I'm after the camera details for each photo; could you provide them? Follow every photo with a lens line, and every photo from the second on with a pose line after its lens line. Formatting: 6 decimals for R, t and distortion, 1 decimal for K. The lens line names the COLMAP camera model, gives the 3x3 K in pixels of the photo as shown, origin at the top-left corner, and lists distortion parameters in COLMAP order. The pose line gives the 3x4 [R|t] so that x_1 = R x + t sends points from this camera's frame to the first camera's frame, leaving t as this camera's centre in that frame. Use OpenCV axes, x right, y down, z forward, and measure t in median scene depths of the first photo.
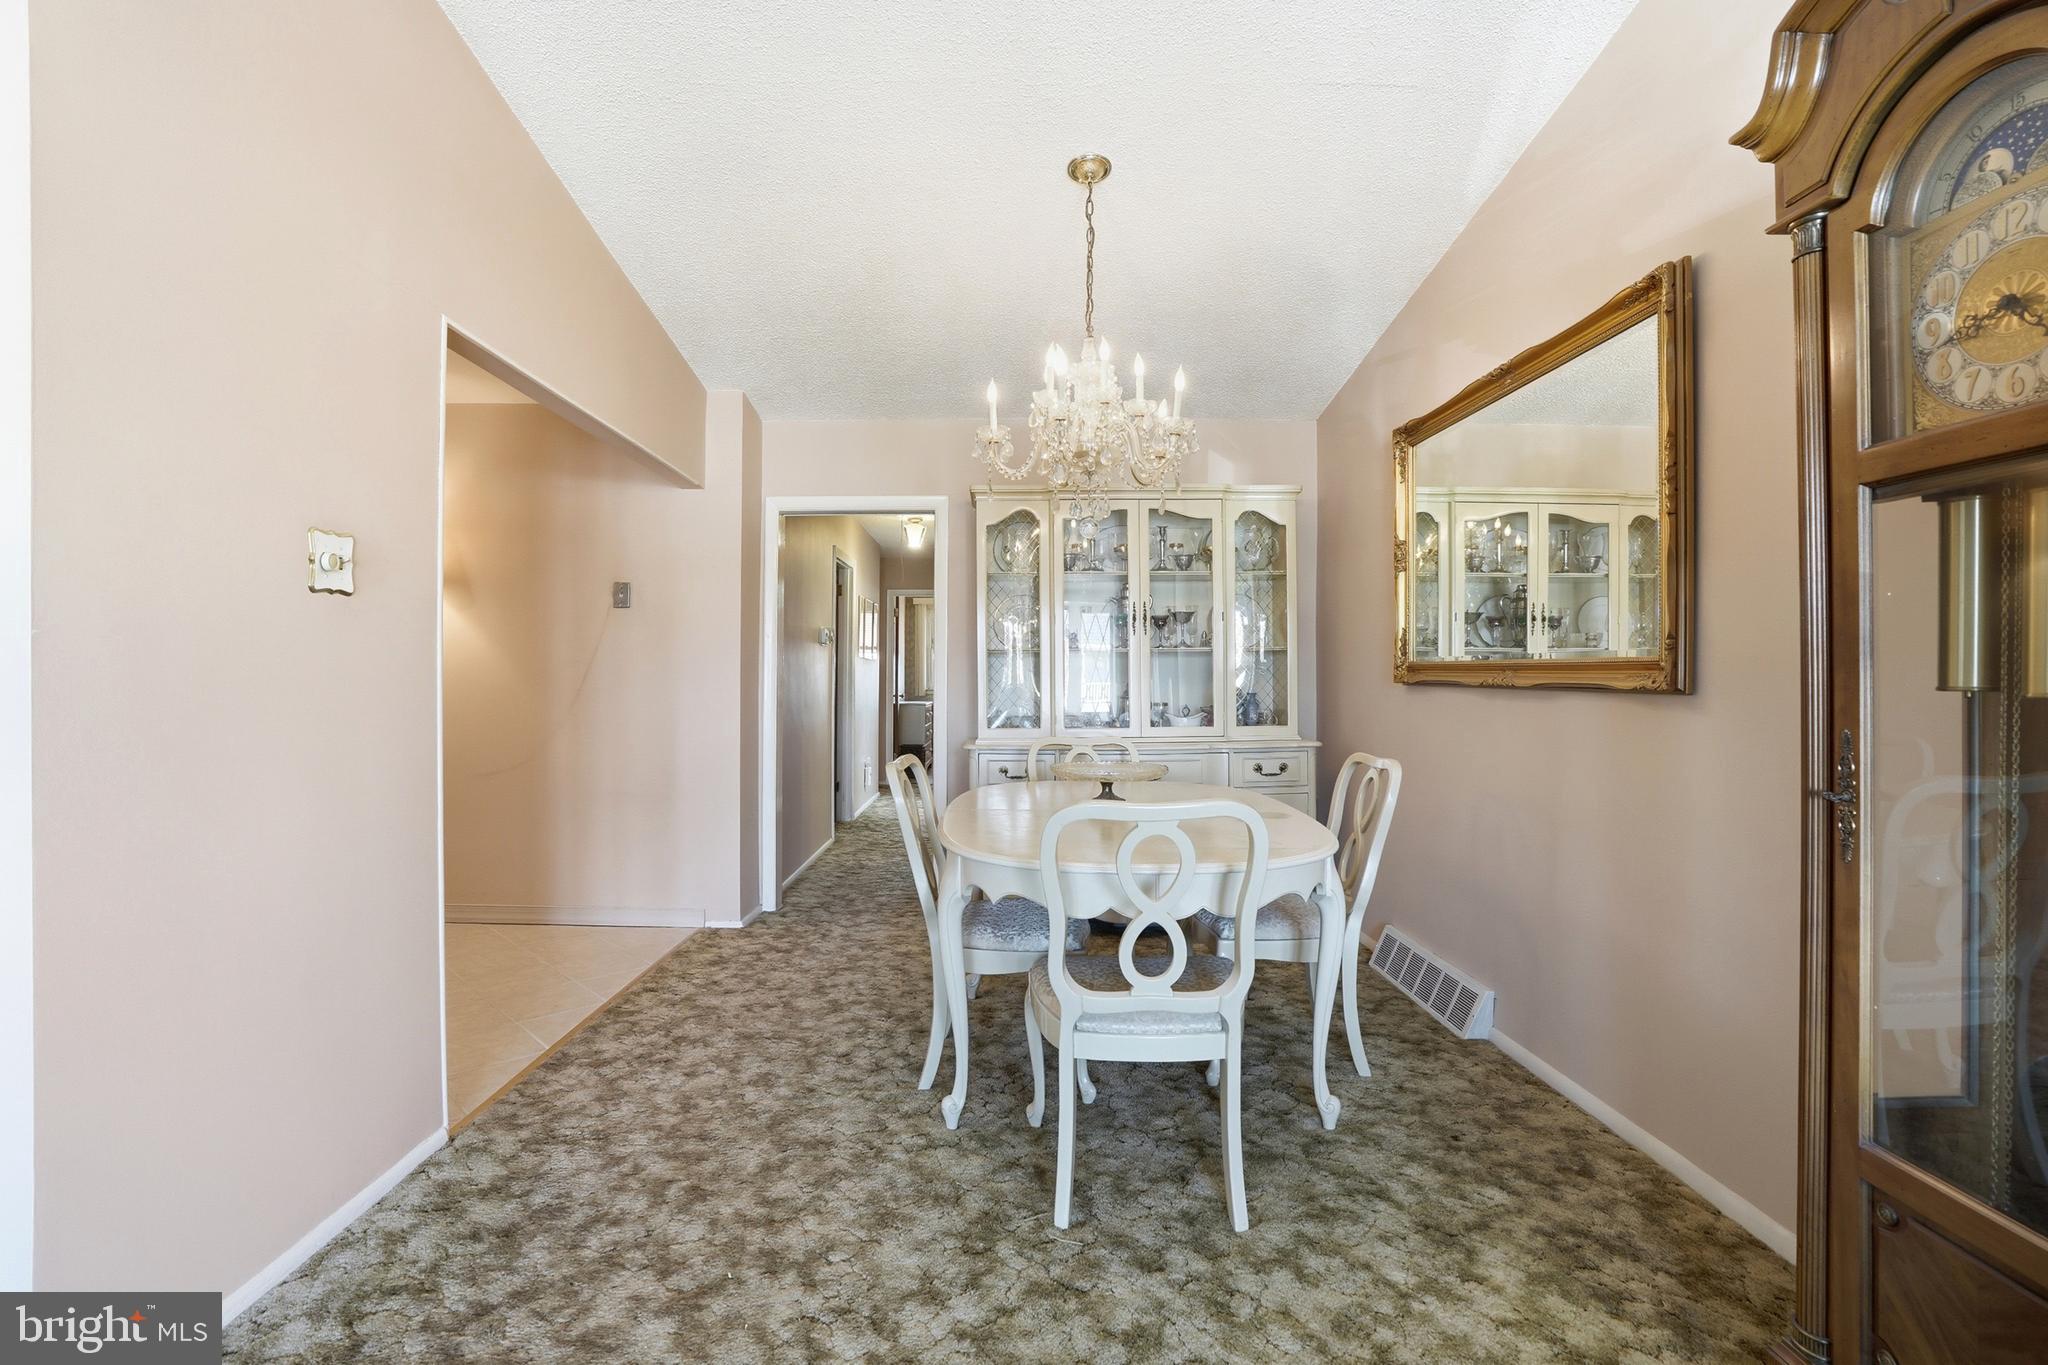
lens RADIAL K [[967.9, 0, 1018.7], [0, 967.9, 680.4], [0, 0, 1]] dist [-0.038134, 0.001771]
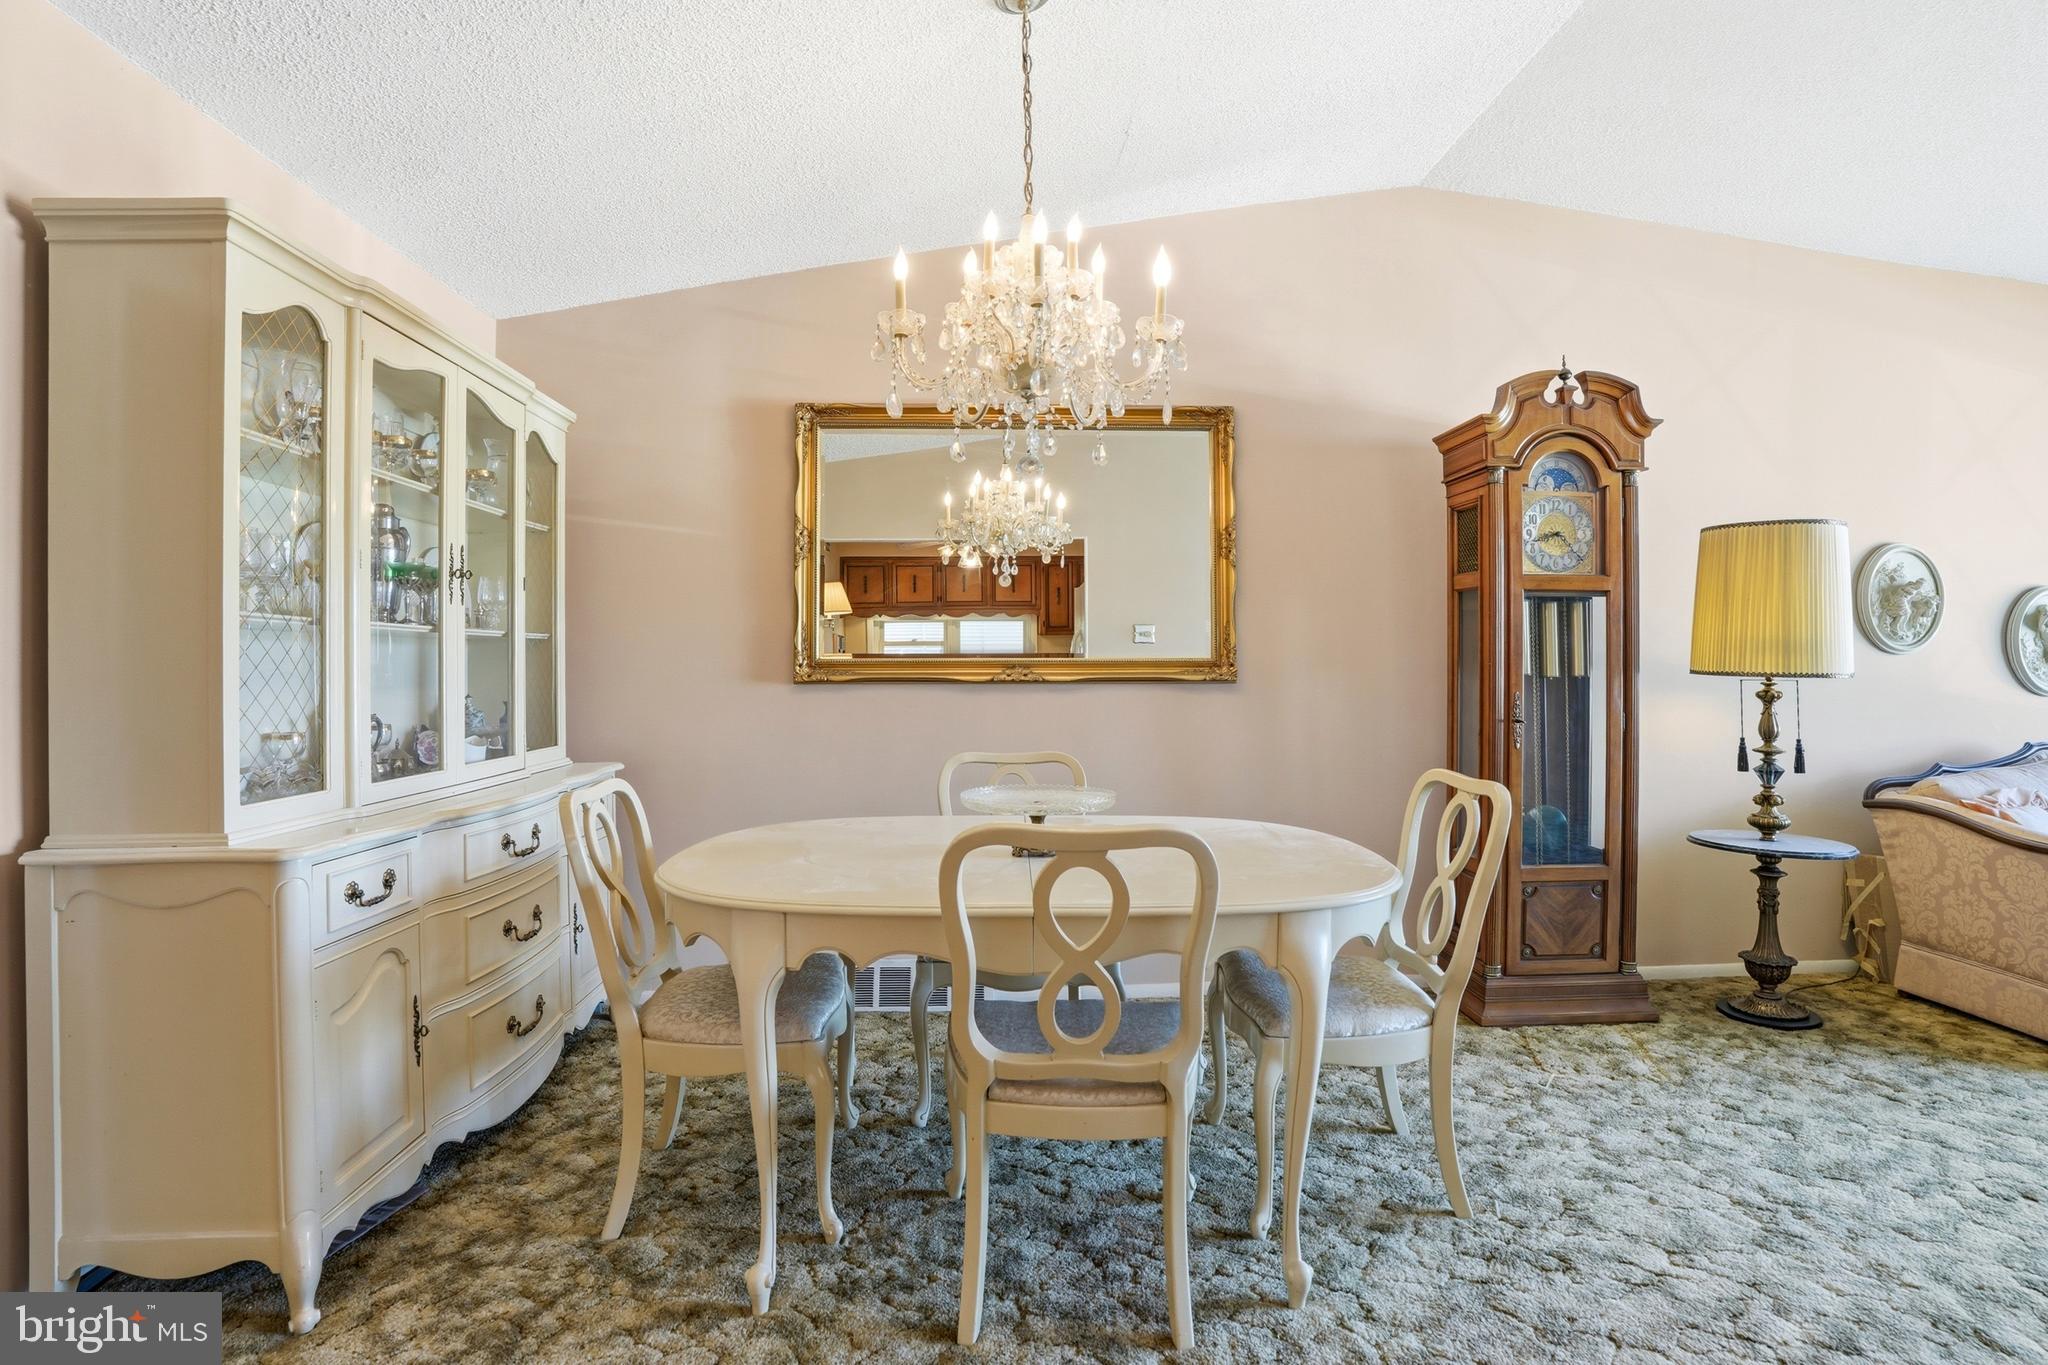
lens RADIAL K [[967.9, 0, 1026.0], [0, 967.9, 664.1], [0, 0, 1]] dist [-0.038134, 0.001771]
pose [[-0.044096, 0.011164, 0.998965, -0.834117], [0.010364, 0.999889, -0.010717, -0.002710], [-0.998974, 0.009881, -0.044207, 1.338842]]
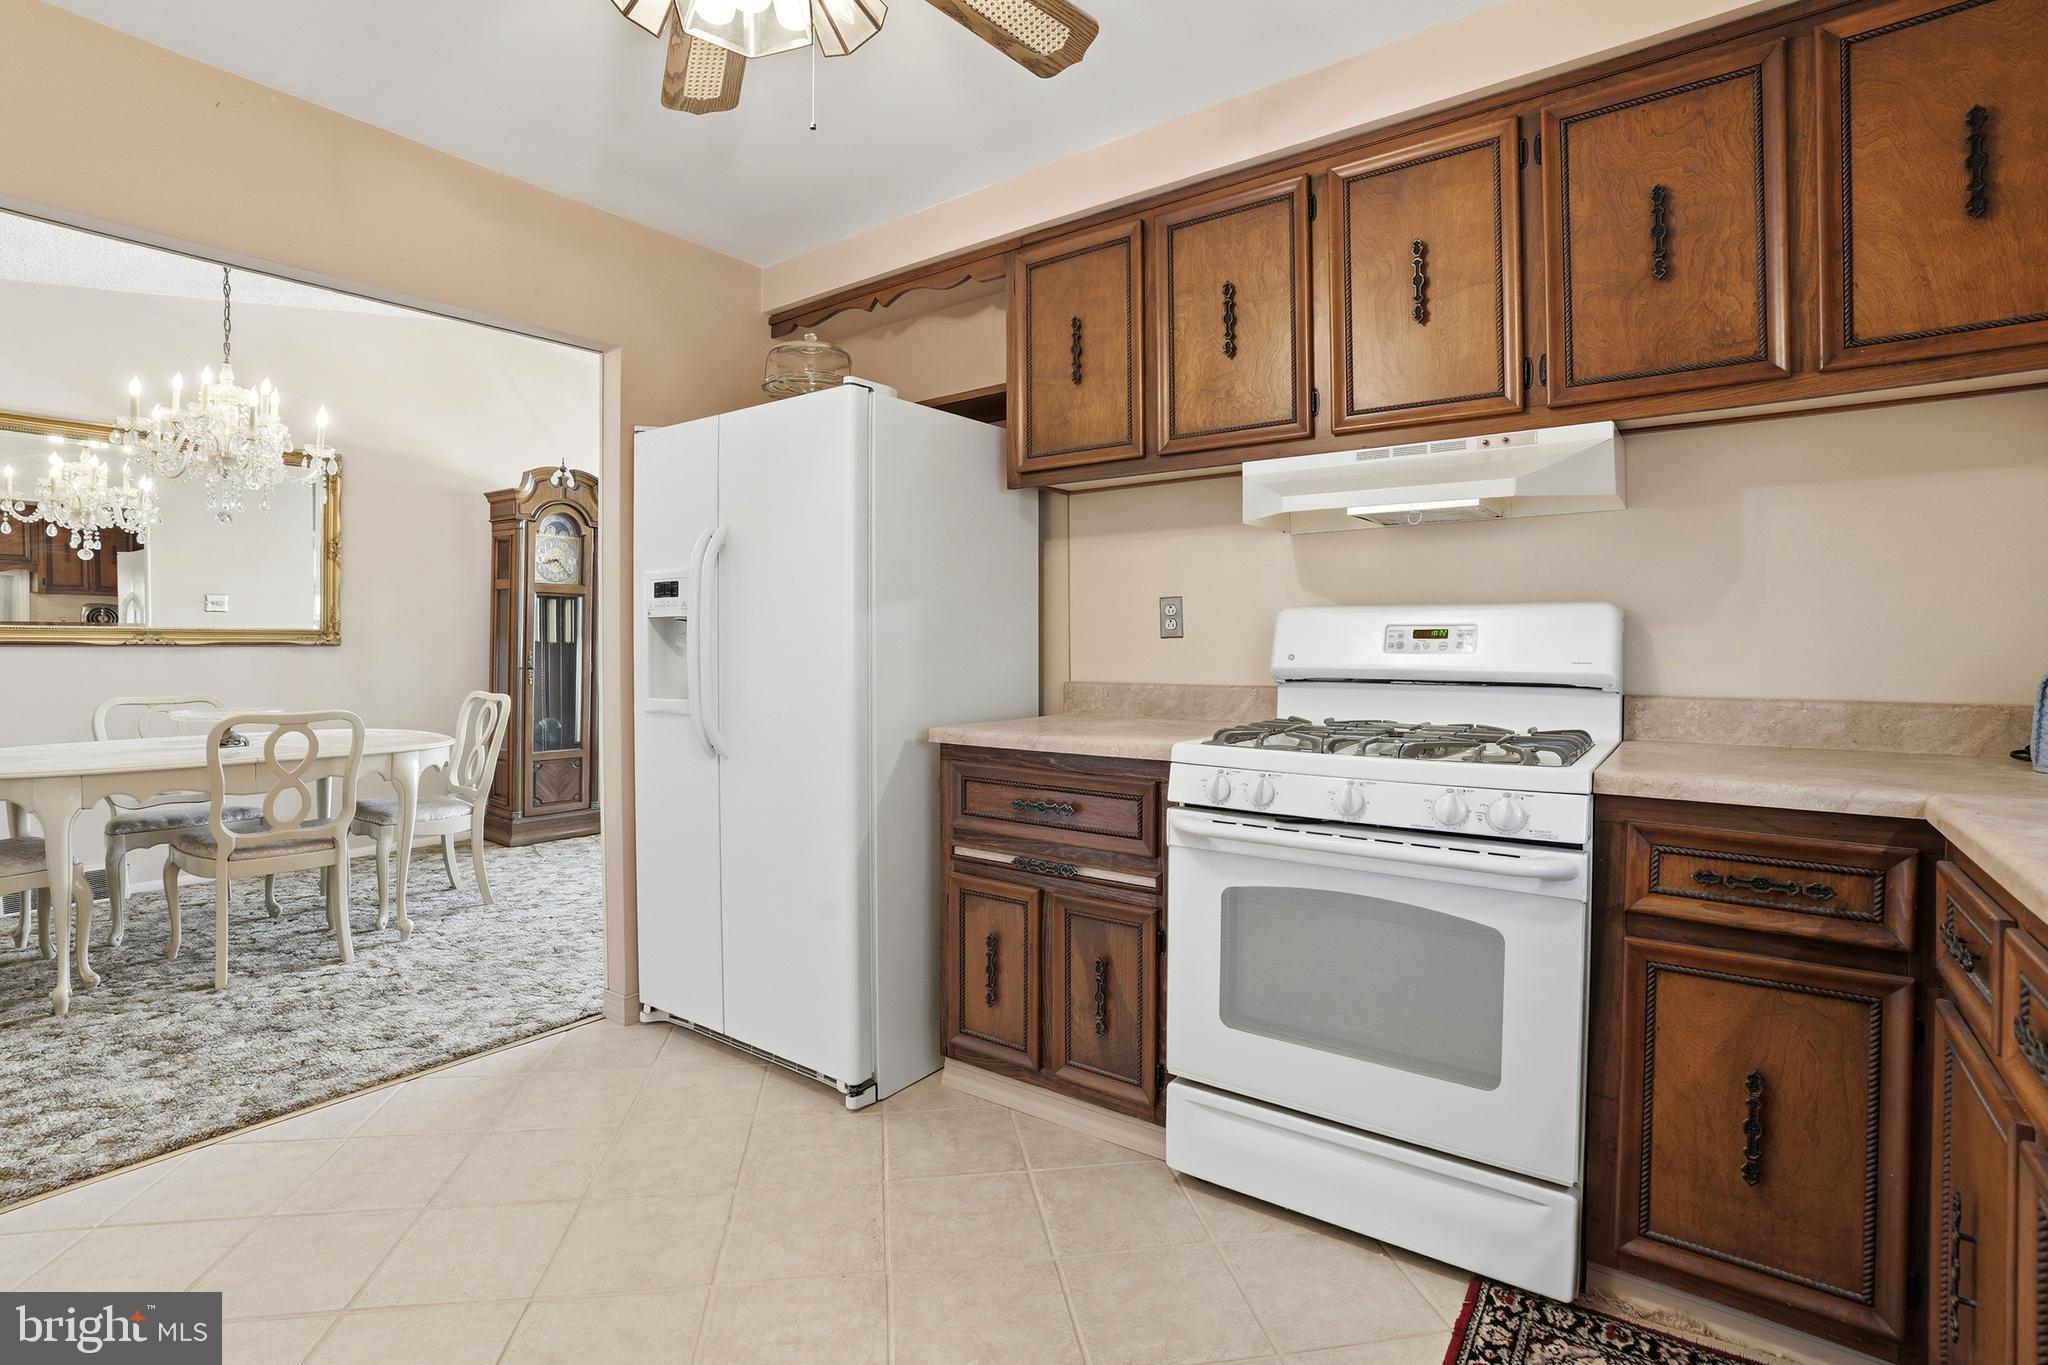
lens RADIAL K [[967.9, 0, 1011.6], [0, 967.9, 633.1], [0, 0, 1]] dist [-0.038134, 0.001771]
pose [[-0.802117, 0.002187, 0.597163, -1.859926], [0.002398, 0.999997, -0.000442, -0.011205], [-0.597162, 0.001077, -0.802120, 1.765948]]
